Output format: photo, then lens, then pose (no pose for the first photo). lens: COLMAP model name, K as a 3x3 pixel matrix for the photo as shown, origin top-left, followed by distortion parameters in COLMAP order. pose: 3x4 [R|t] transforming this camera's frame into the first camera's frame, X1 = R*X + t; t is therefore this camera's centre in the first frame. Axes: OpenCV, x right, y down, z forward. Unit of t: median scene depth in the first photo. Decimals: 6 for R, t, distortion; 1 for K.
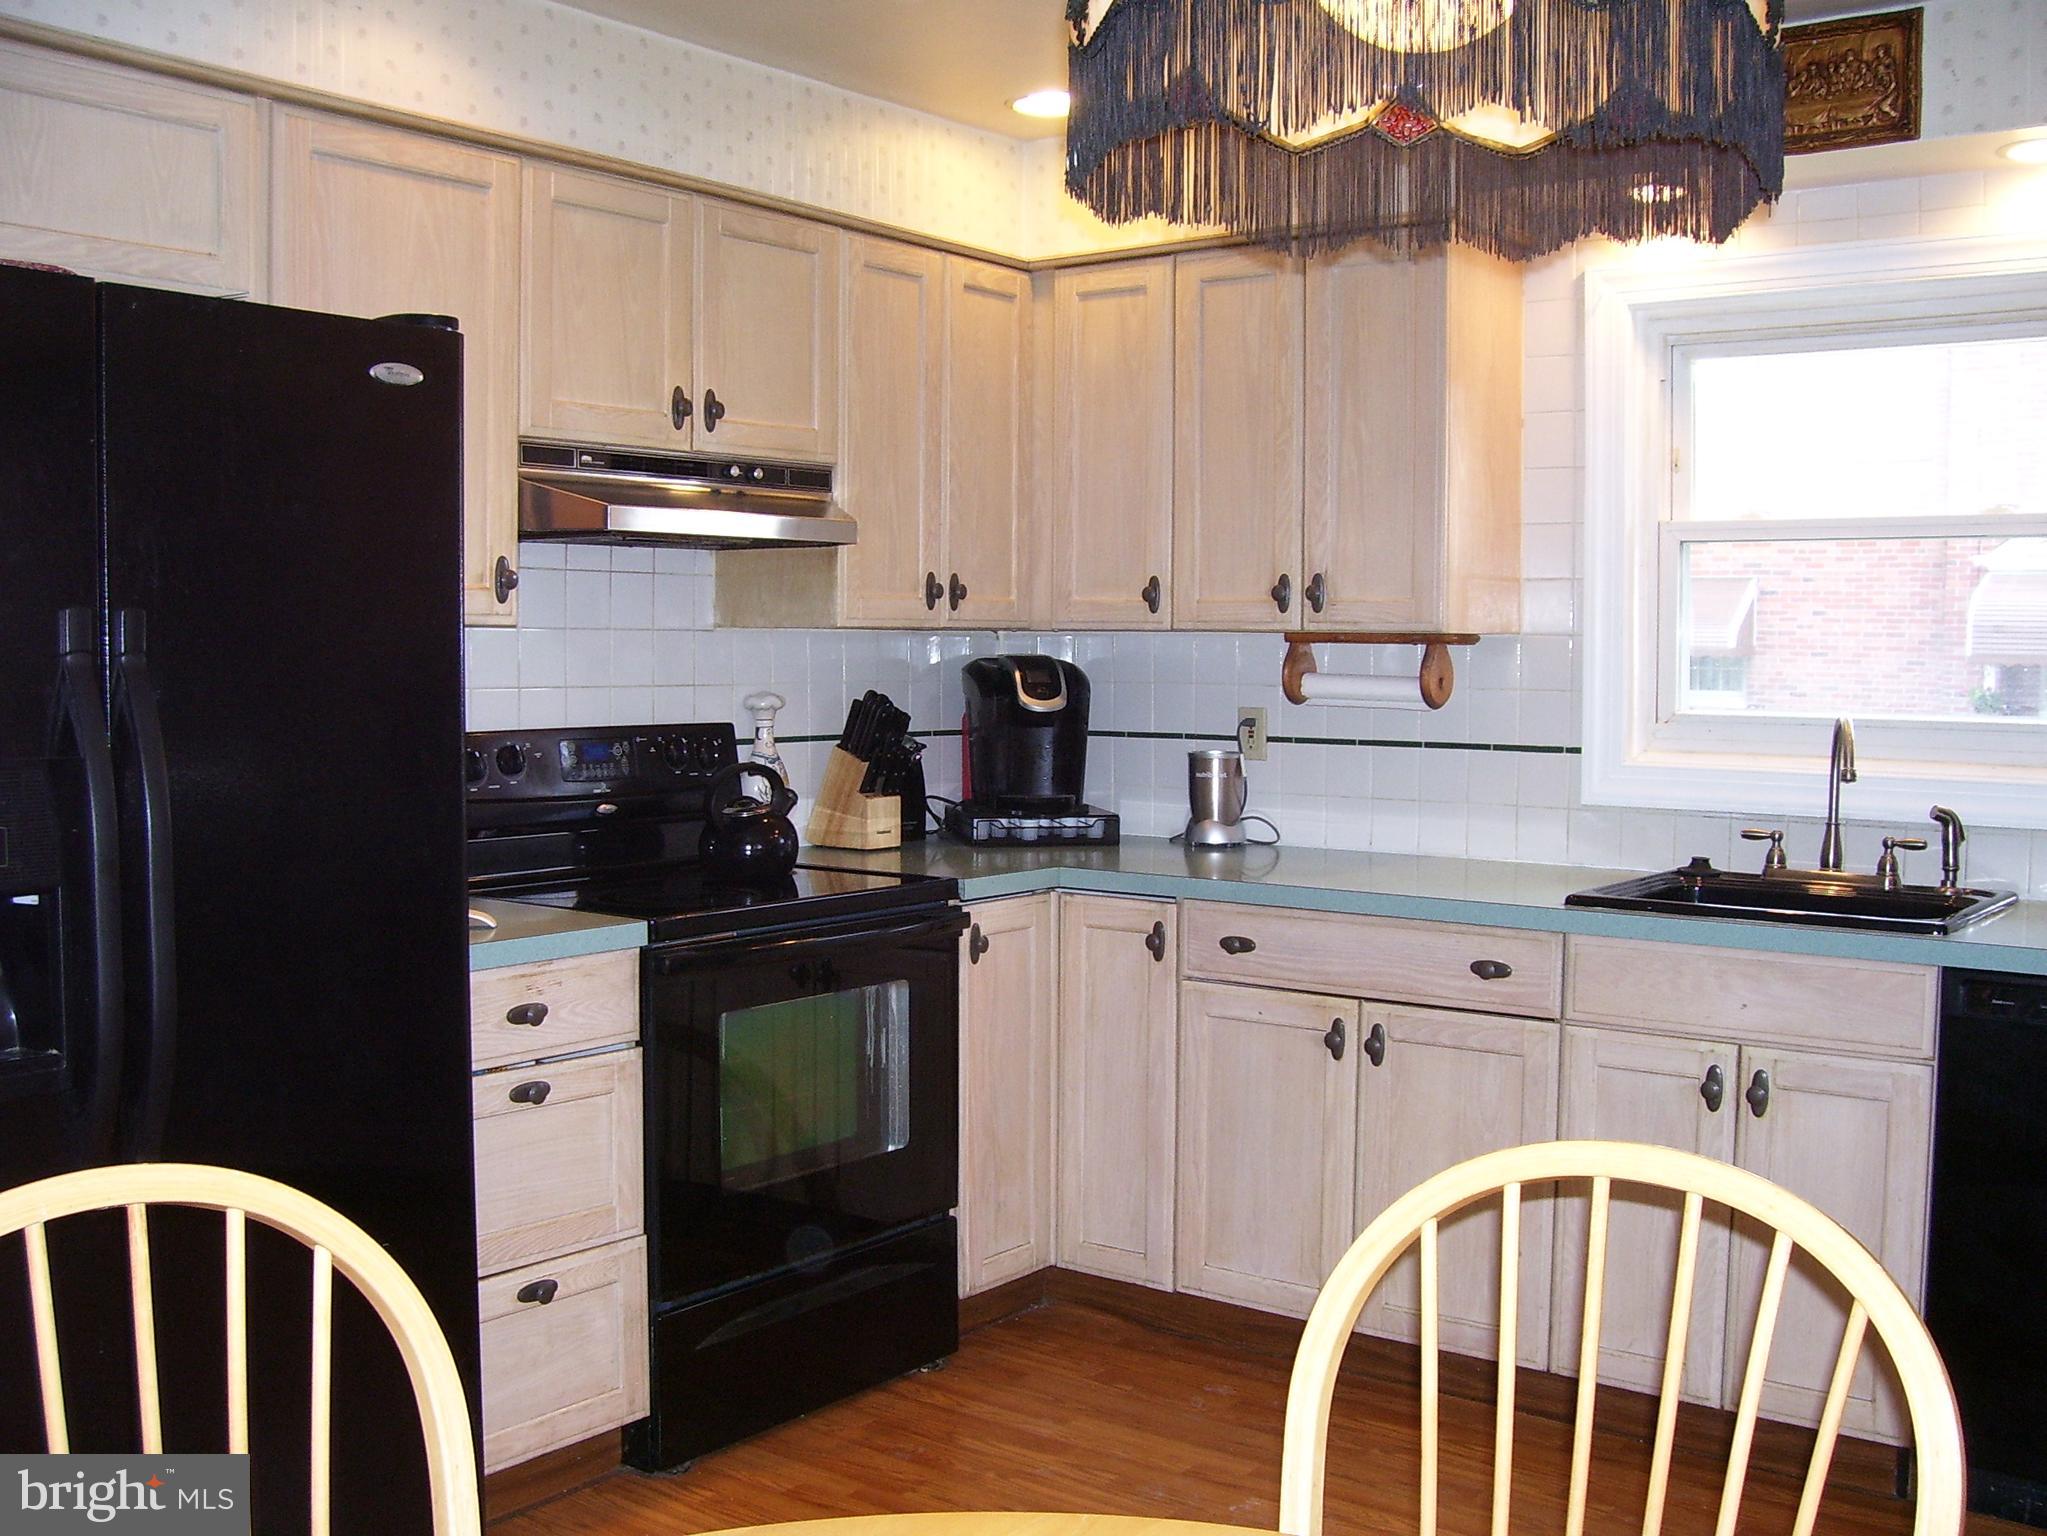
lens RADIAL K [[2039.8, 0, 1035.8], [0, 2039.8, 779.9], [0, 0, 1]] dist [-0.190359, 0.182675]
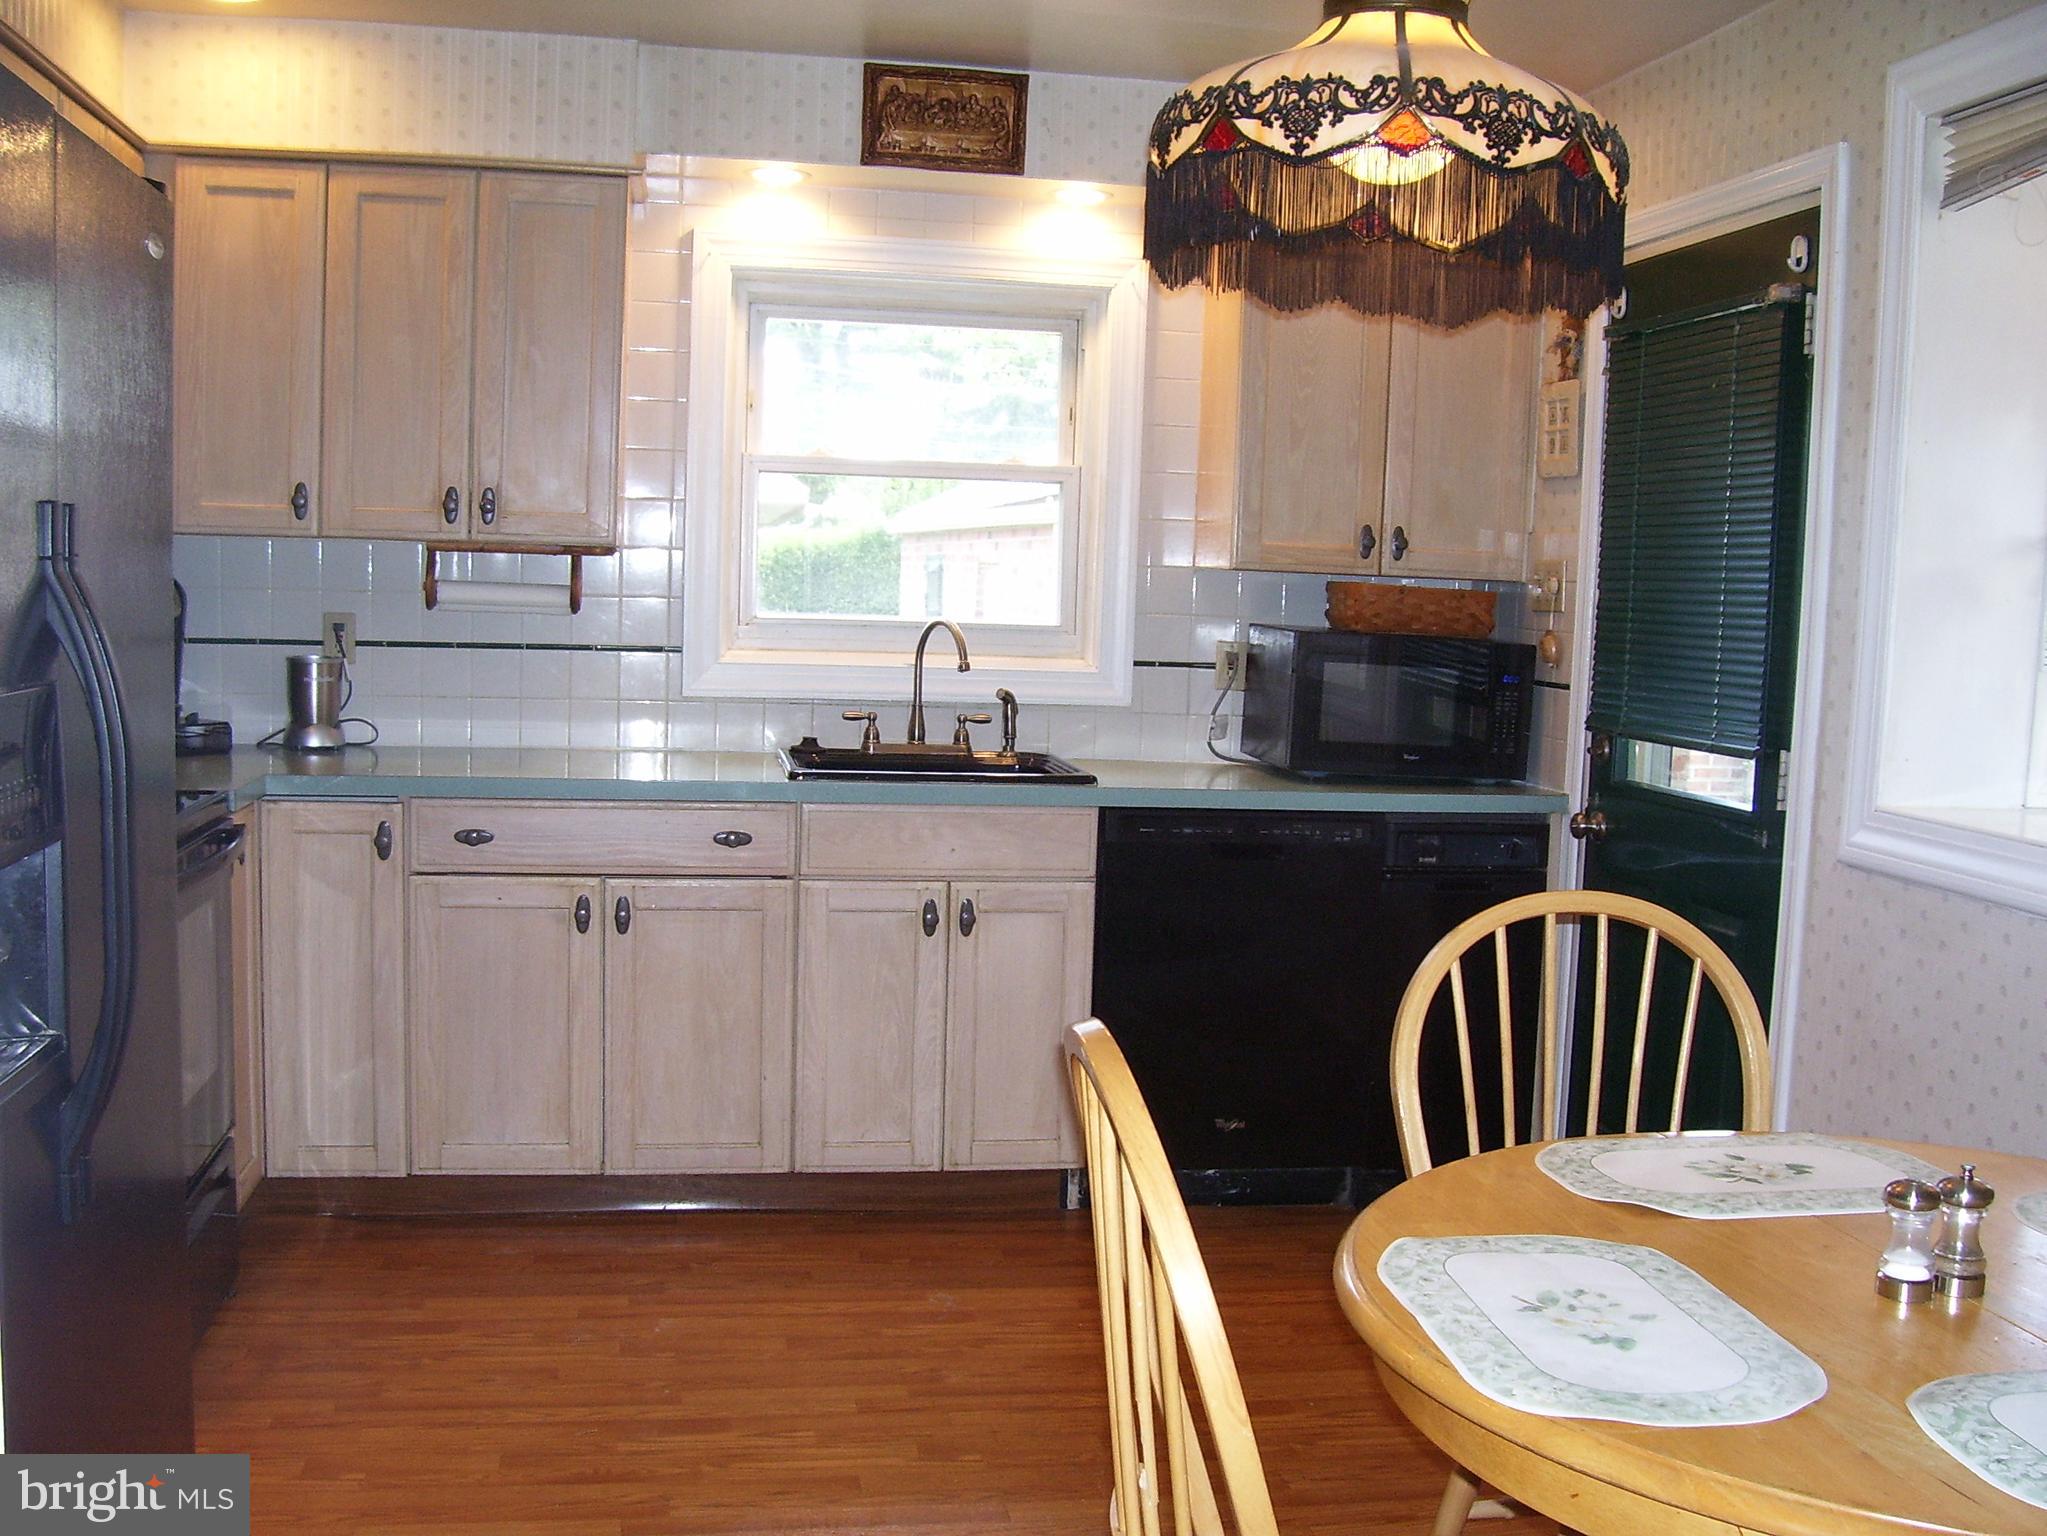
lens RADIAL K [[2039.8, 0, 1035.8], [0, 2039.8, 779.9], [0, 0, 1]] dist [-0.190359, 0.182675]
pose [[0.676335, -0.055039, 0.734535, -0.492027], [0.017835, 0.998136, 0.058369, -0.005041], [-0.736378, -0.026377, 0.676056, 0.076591]]
